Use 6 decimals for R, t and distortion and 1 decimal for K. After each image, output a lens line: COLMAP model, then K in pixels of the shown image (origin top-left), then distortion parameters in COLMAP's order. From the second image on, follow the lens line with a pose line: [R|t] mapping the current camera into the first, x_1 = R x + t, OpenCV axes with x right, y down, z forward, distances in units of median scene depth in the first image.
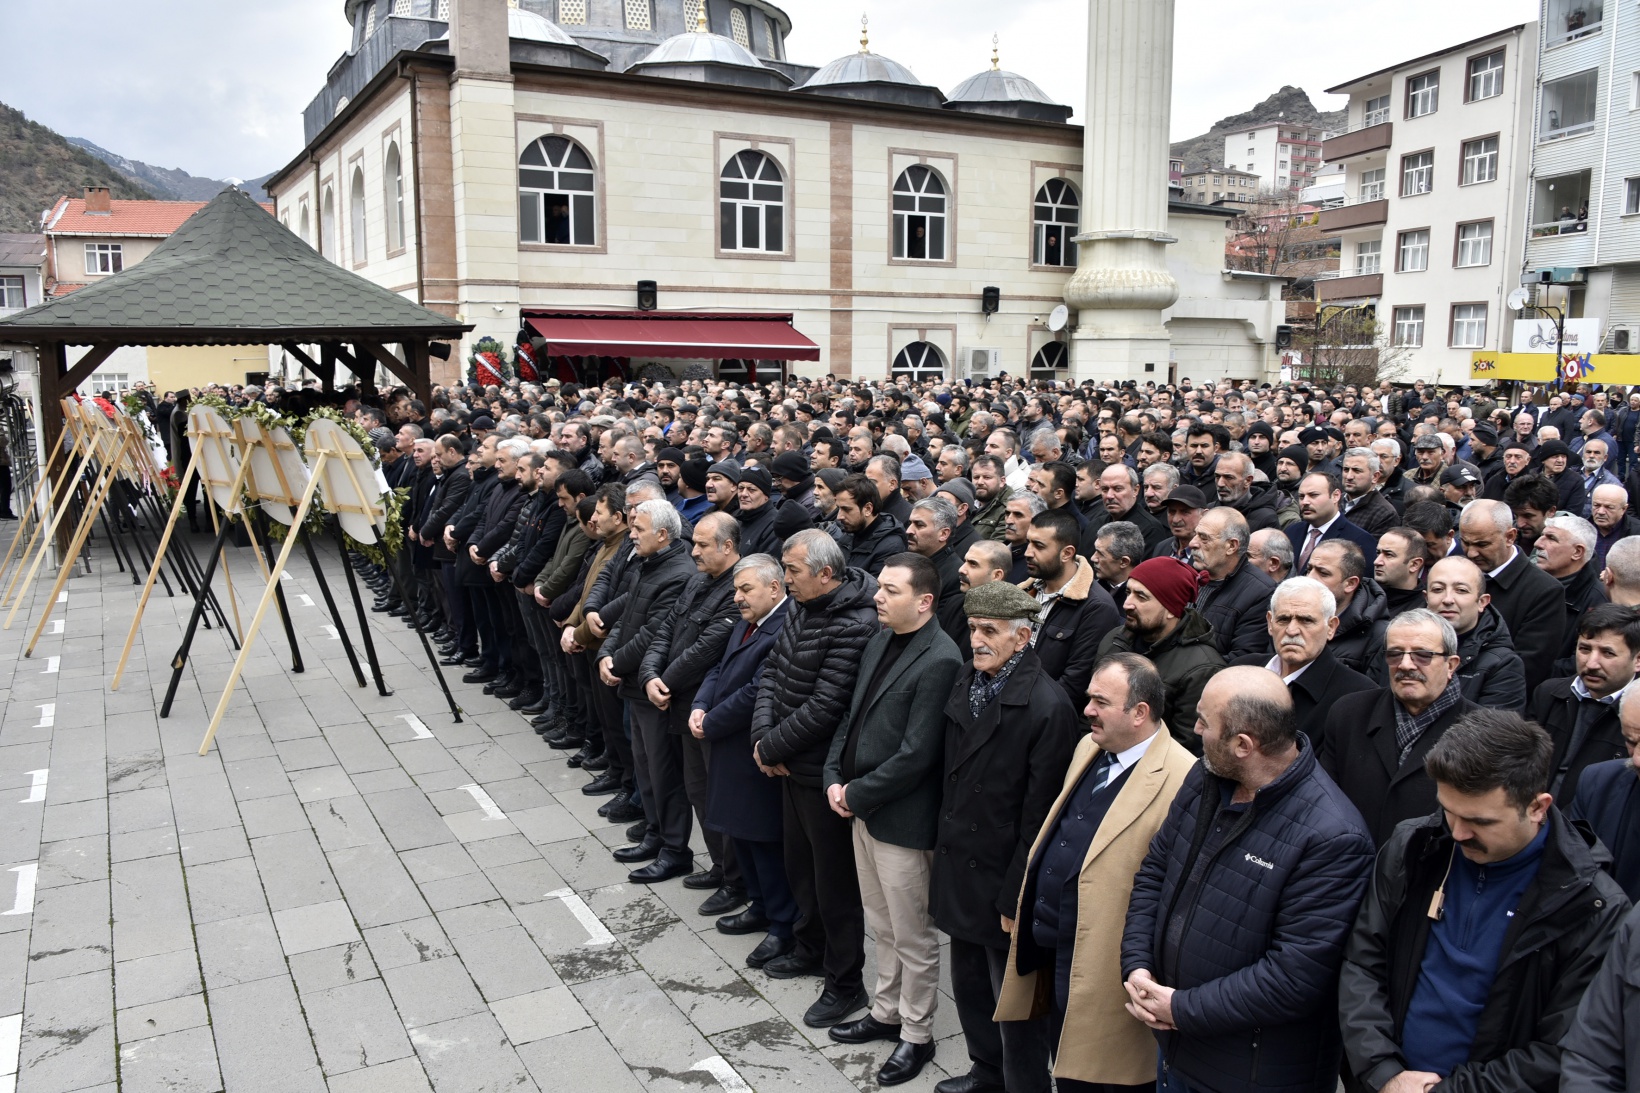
lens RADIAL K [[1273.4, 0, 820.0], [0, 1273.4, 546.5], [0, 0, 1]] dist [-0.042149, -0.002997]
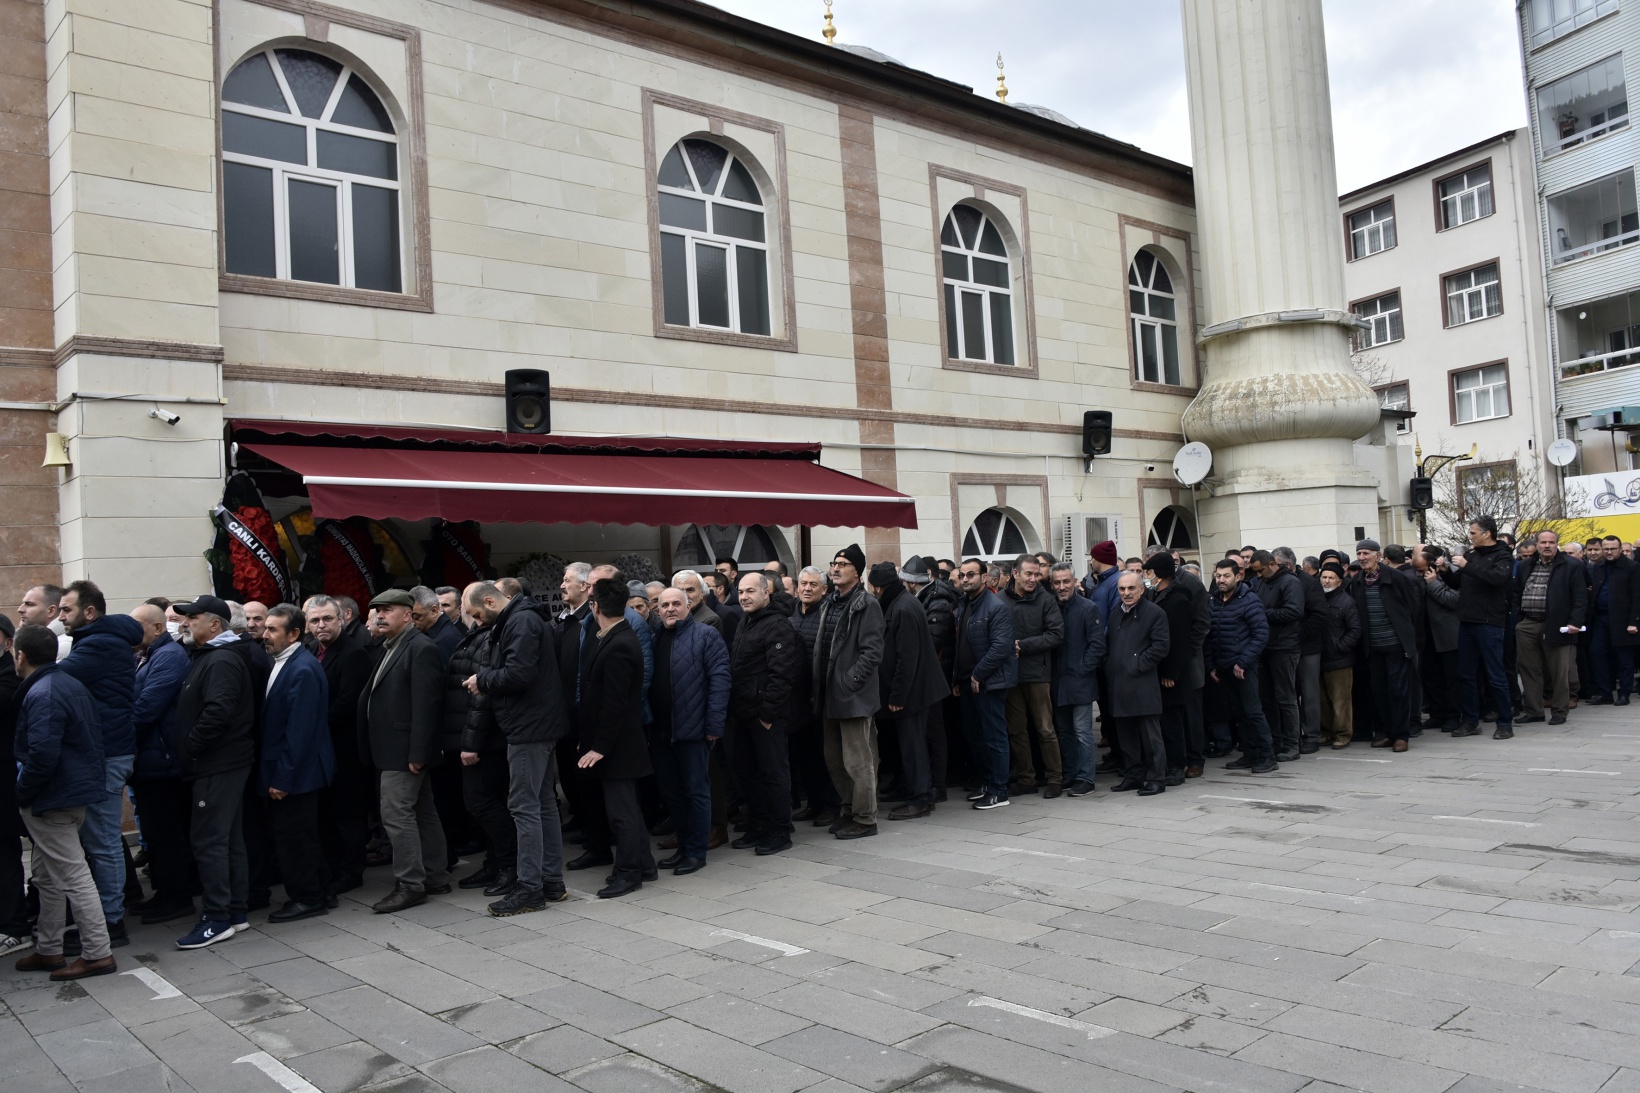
lens RADIAL K [[1273.4, 0, 820.0], [0, 1273.4, 546.5], [0, 0, 1]] dist [-0.042149, -0.002997]
pose [[0.974048, -0.050409, 0.220657, -0.122023], [0.092541, 0.978372, -0.184996, -0.050183], [-0.206559, 0.200615, 0.957647, 0.500172]]
